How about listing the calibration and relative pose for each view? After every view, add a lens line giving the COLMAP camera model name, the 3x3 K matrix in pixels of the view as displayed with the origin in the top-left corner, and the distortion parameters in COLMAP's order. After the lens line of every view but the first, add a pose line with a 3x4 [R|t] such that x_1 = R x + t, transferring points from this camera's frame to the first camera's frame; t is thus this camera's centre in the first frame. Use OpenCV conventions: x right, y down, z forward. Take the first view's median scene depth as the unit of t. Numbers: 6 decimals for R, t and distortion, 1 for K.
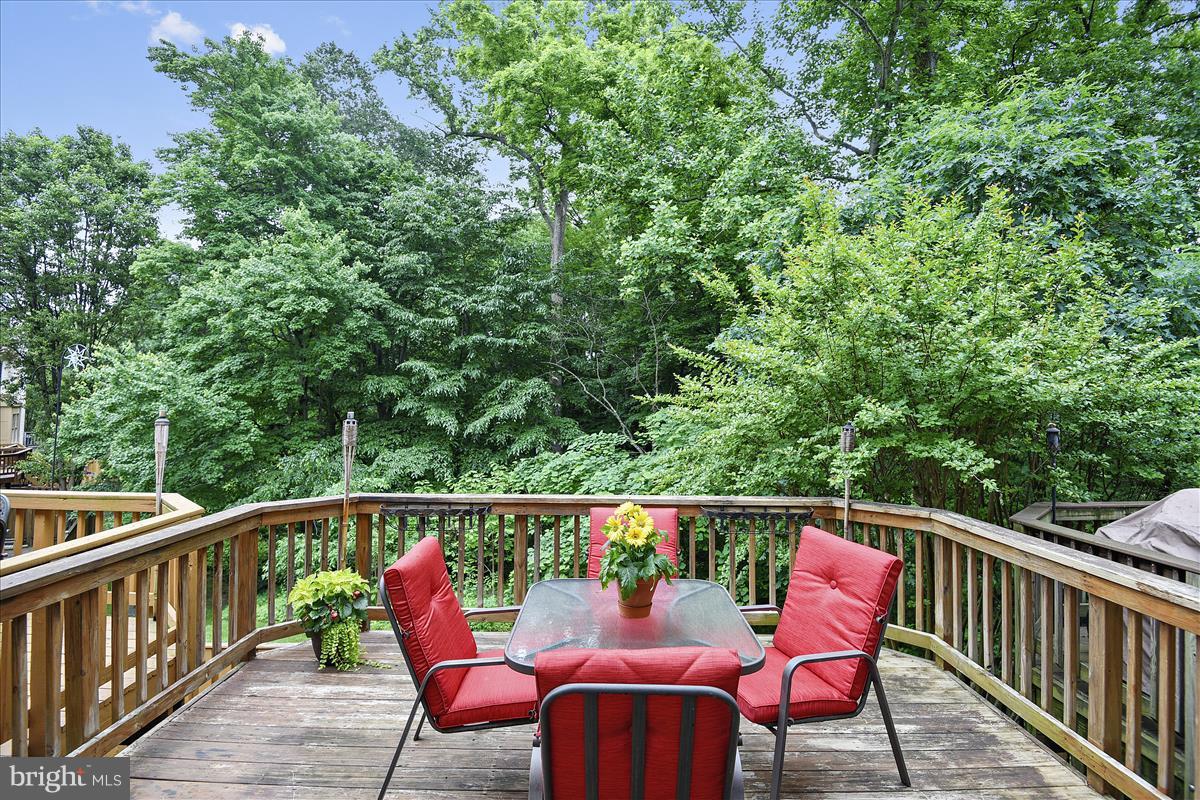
lens RADIAL K [[562.9, 0, 595.2], [0, 562.9, 370.5], [0, 0, 1]] dist [-0.001356, -0.029335]
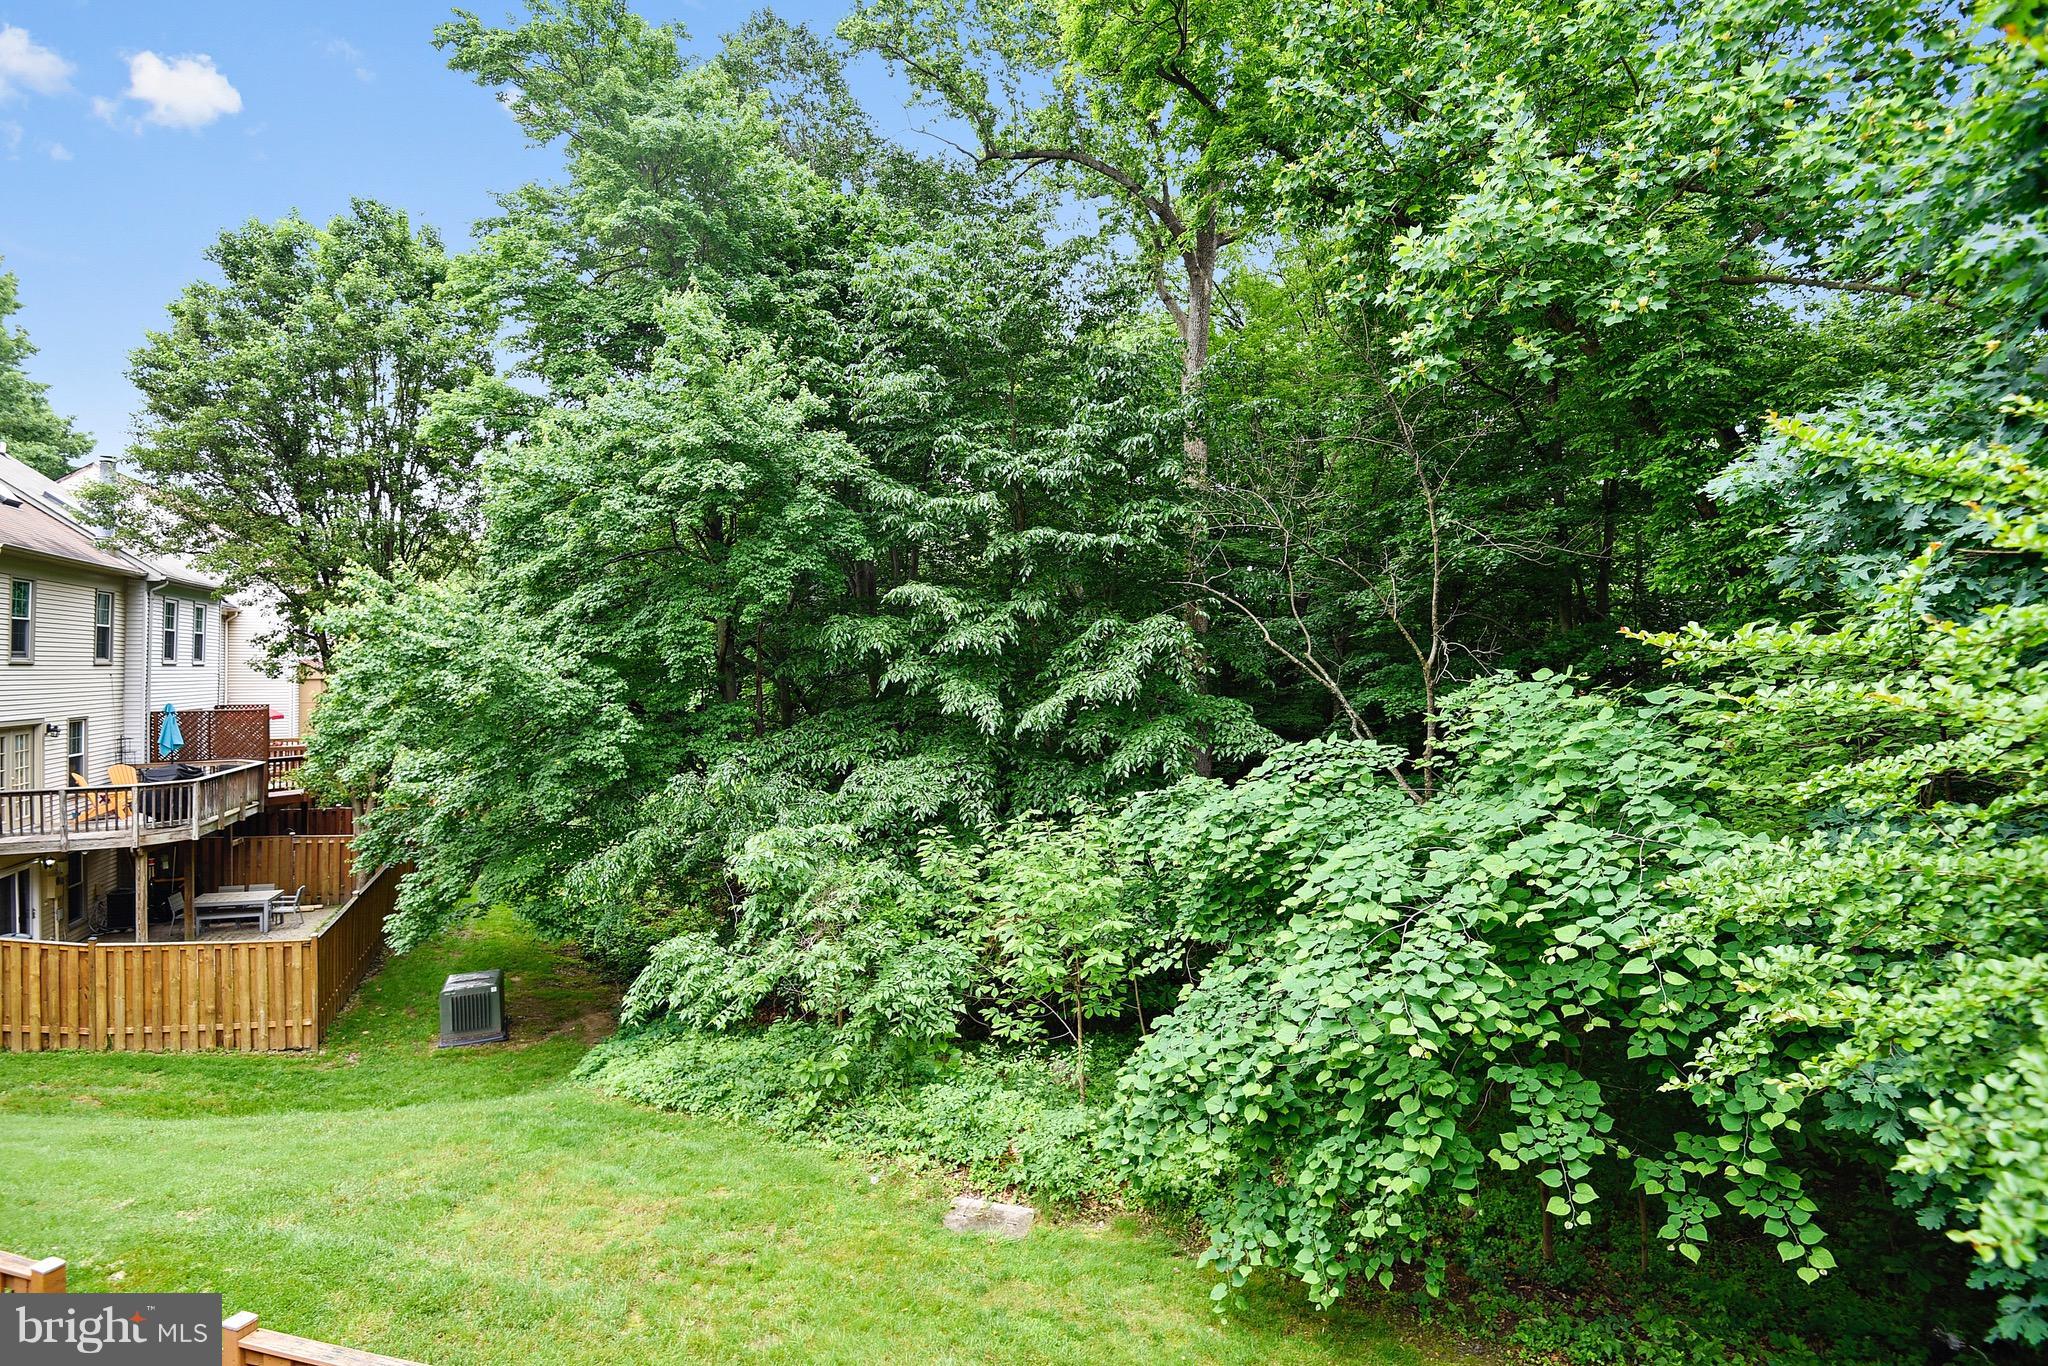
lens RADIAL K [[960.7, 0, 1015.8], [0, 960.7, 632.7], [0, 0, 1]] dist [-0.001356, -0.029335]
pose [[0.970680, -0.015162, -0.239895, -0.032409], [0.020100, 0.999633, 0.018149, 0.012375], [0.239532, -0.022439, 0.970629, 0.197009]]
